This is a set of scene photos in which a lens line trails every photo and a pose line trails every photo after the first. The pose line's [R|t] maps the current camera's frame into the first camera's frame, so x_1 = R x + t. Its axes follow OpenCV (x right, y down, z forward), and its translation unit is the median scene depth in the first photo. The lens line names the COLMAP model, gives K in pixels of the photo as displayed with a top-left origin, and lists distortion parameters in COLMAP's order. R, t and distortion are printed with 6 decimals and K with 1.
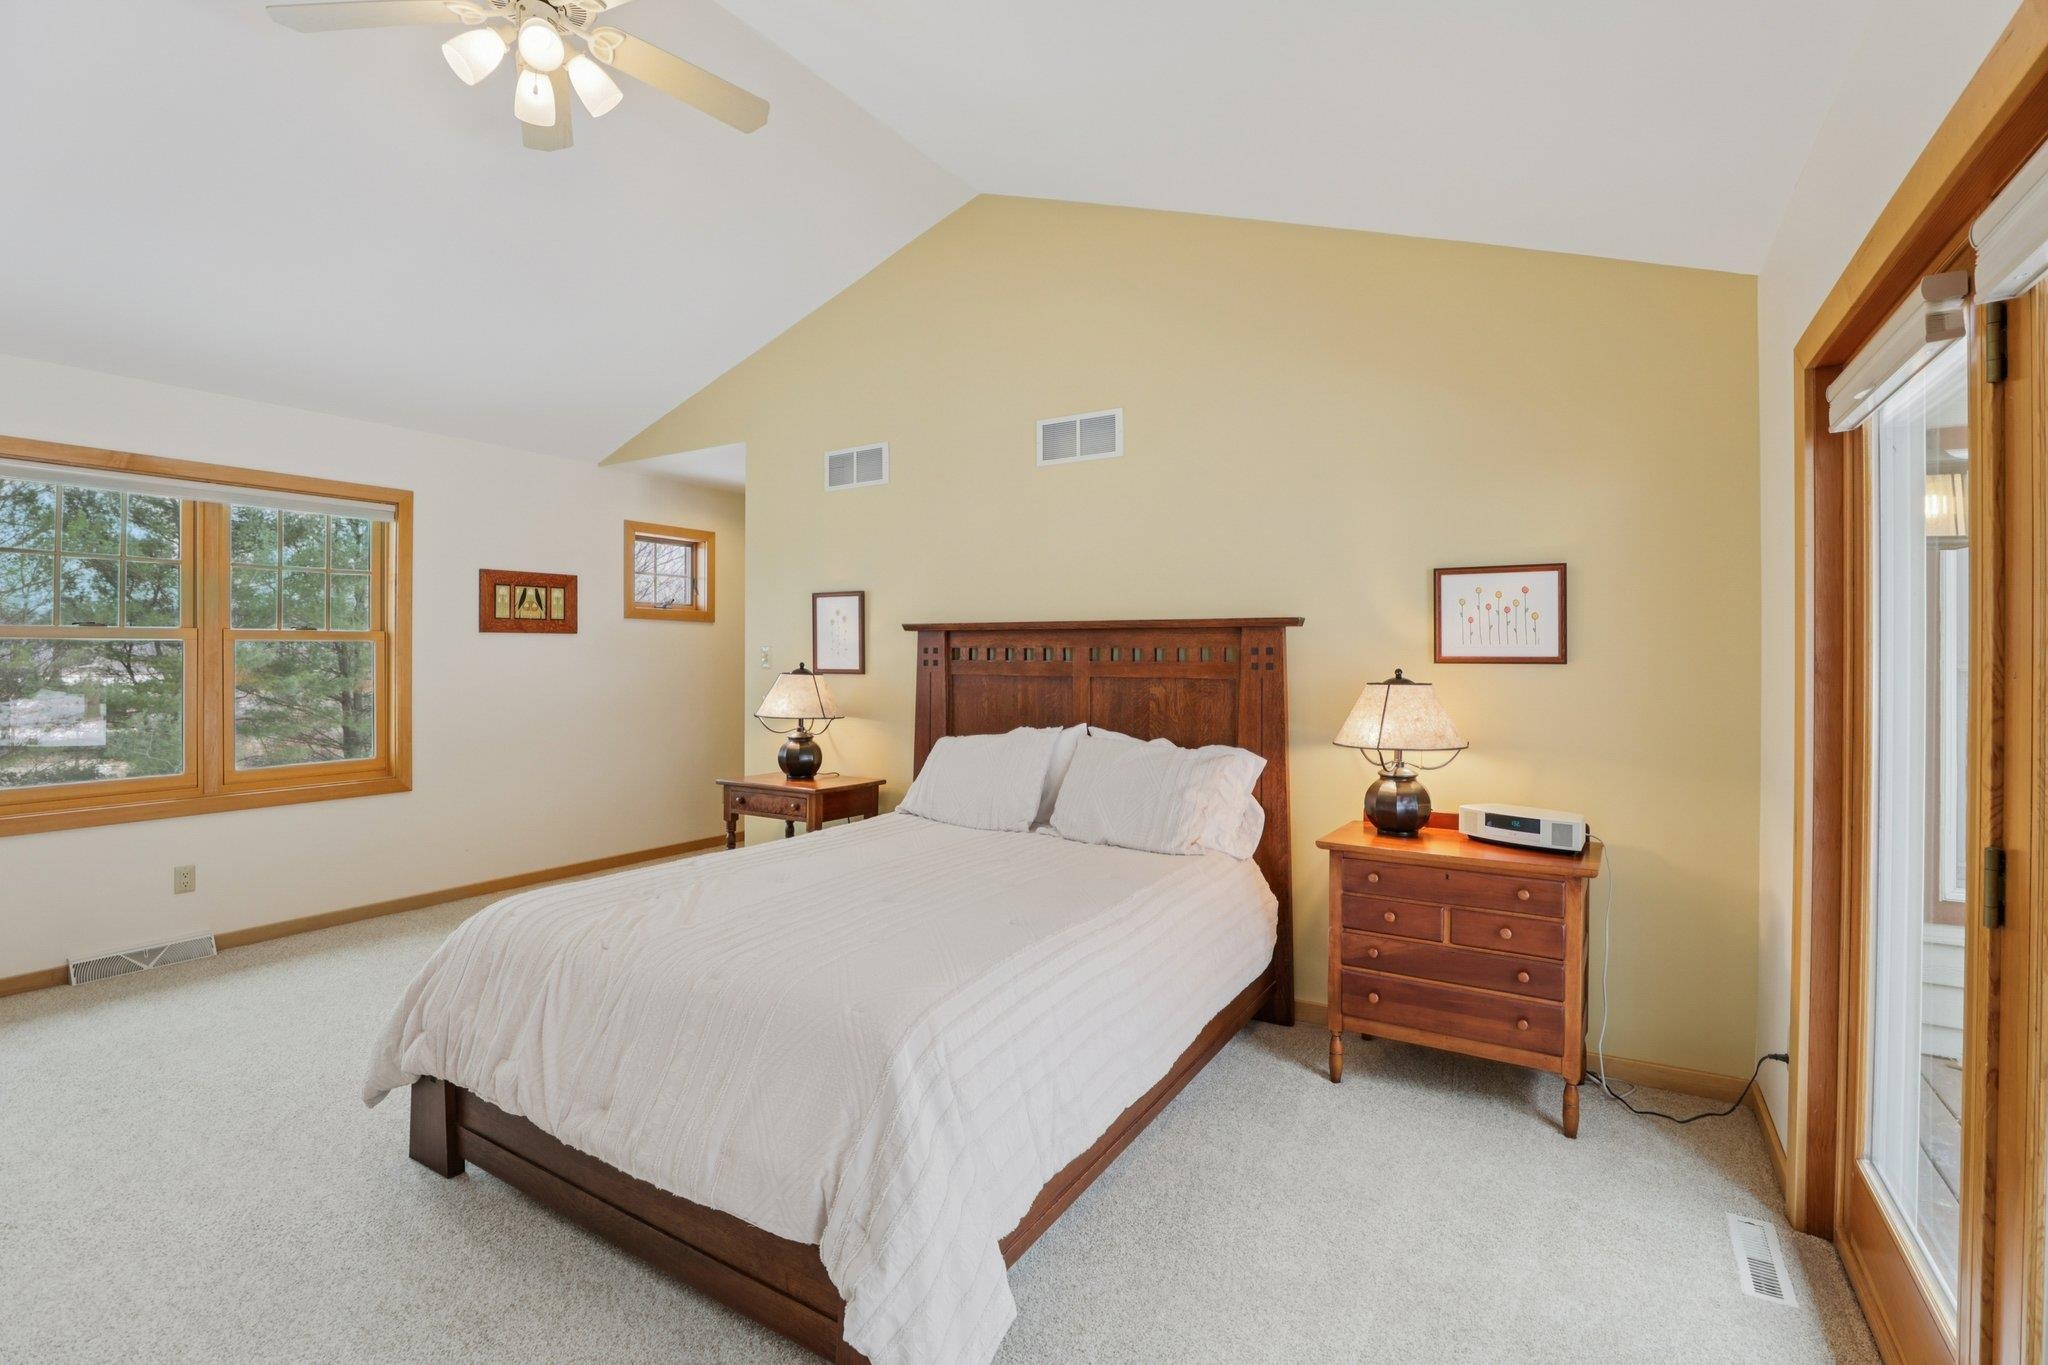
lens RADIAL K [[935.0, 0, 1015.4], [0, 935.0, 668.9], [0, 0, 1]] dist [-0.022875, 0.000229]
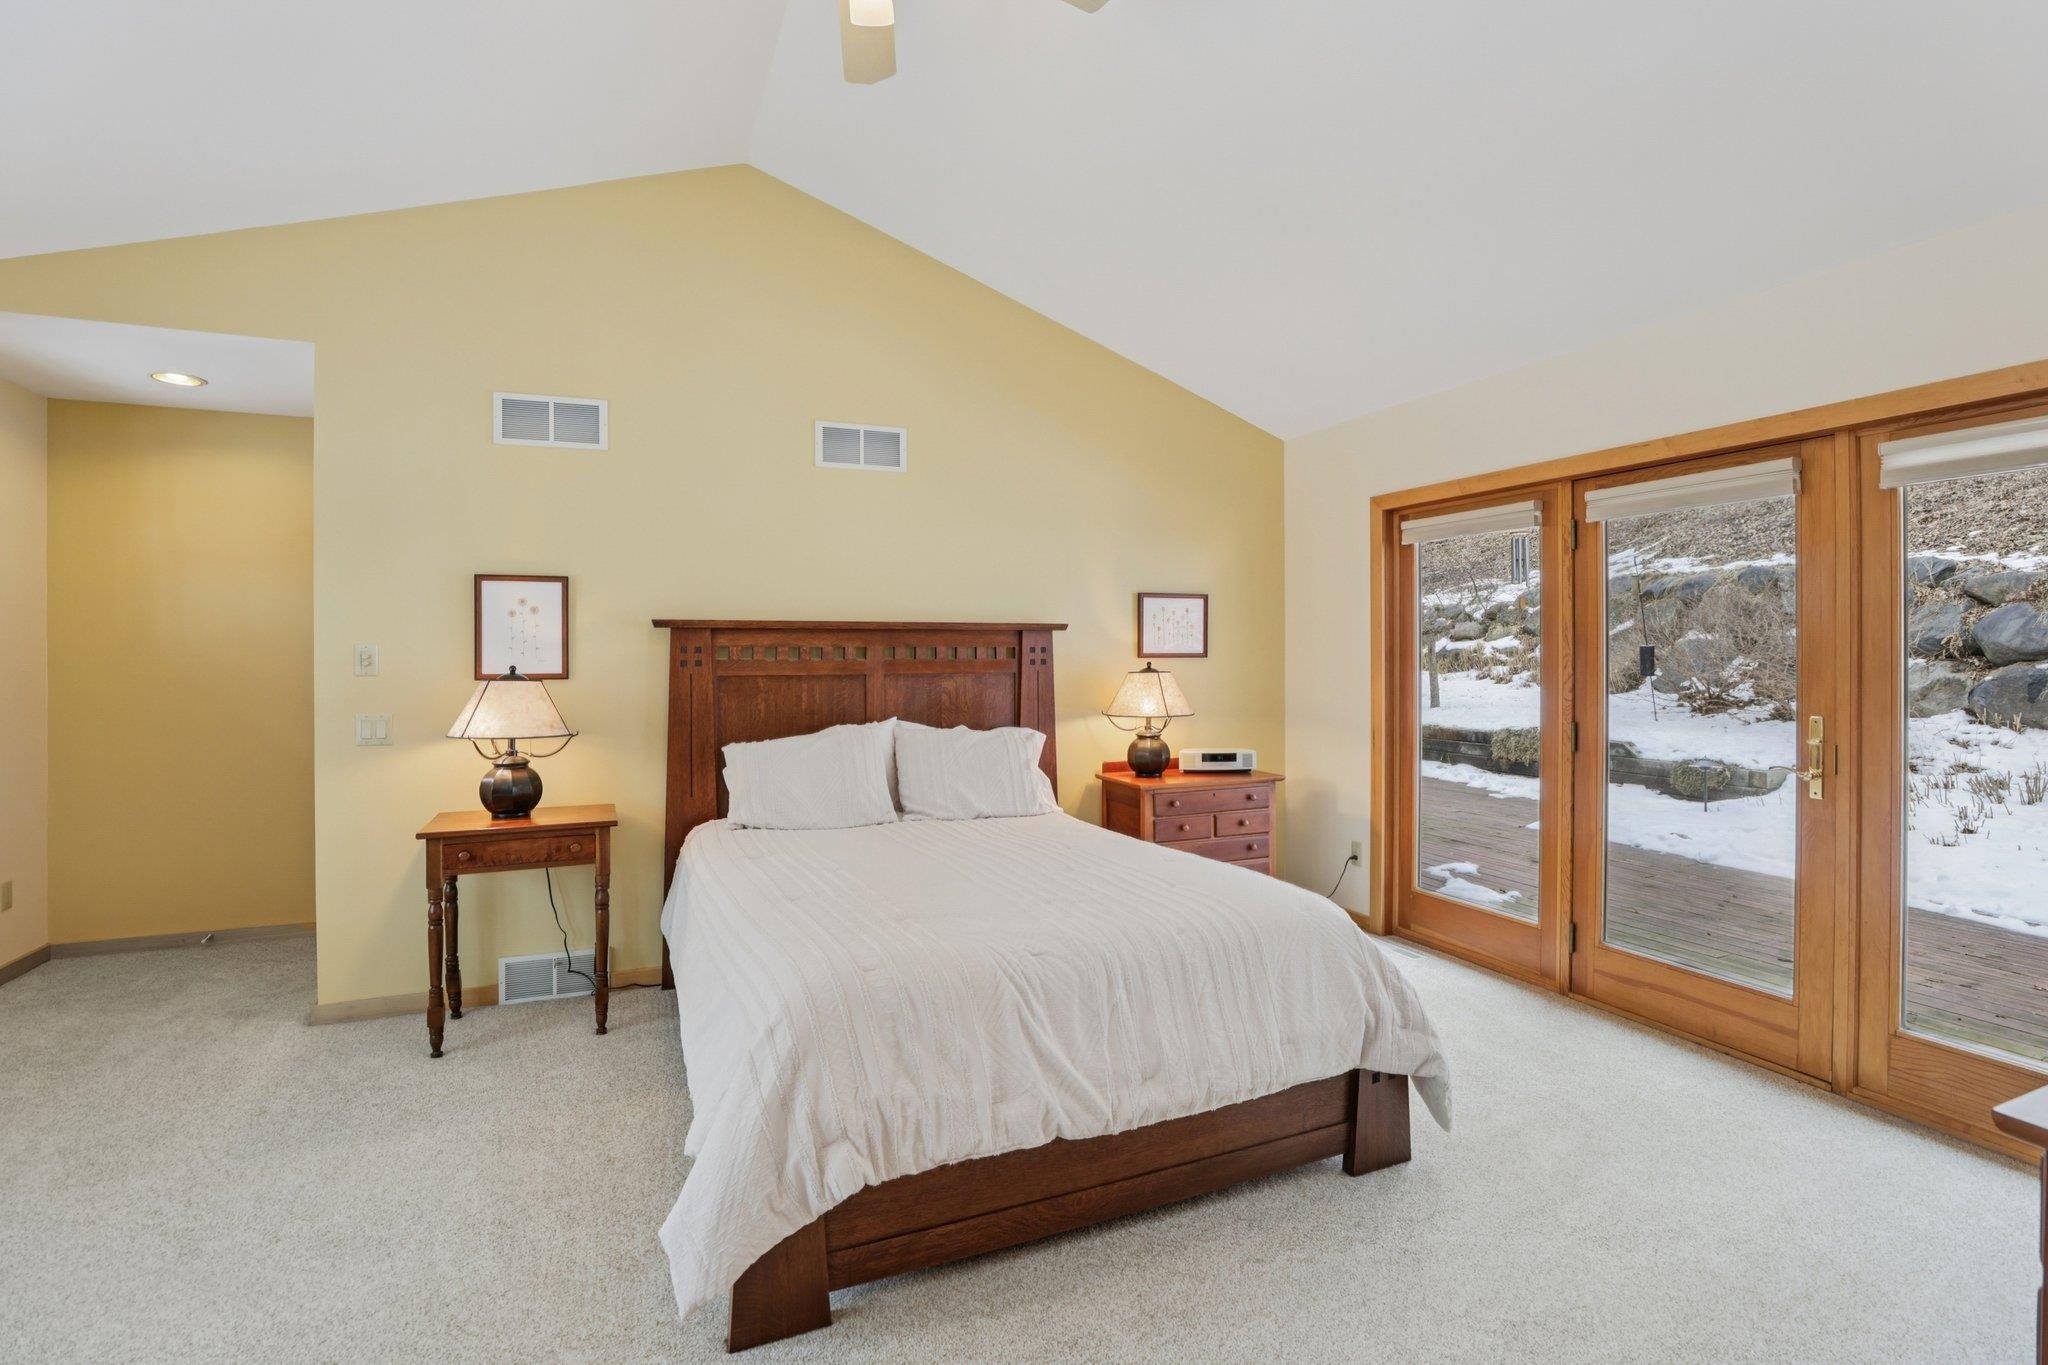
lens RADIAL K [[941.0, 0, 1027.9], [0, 941.0, 665.2], [0, 0, 1]] dist [-0.044531, 0.014540]
pose [[0.578697, -0.022655, 0.815228, -0.733191], [0.011017, 0.999740, 0.019962, -0.022271], [-0.815469, -0.002571, 0.578796, 0.251782]]
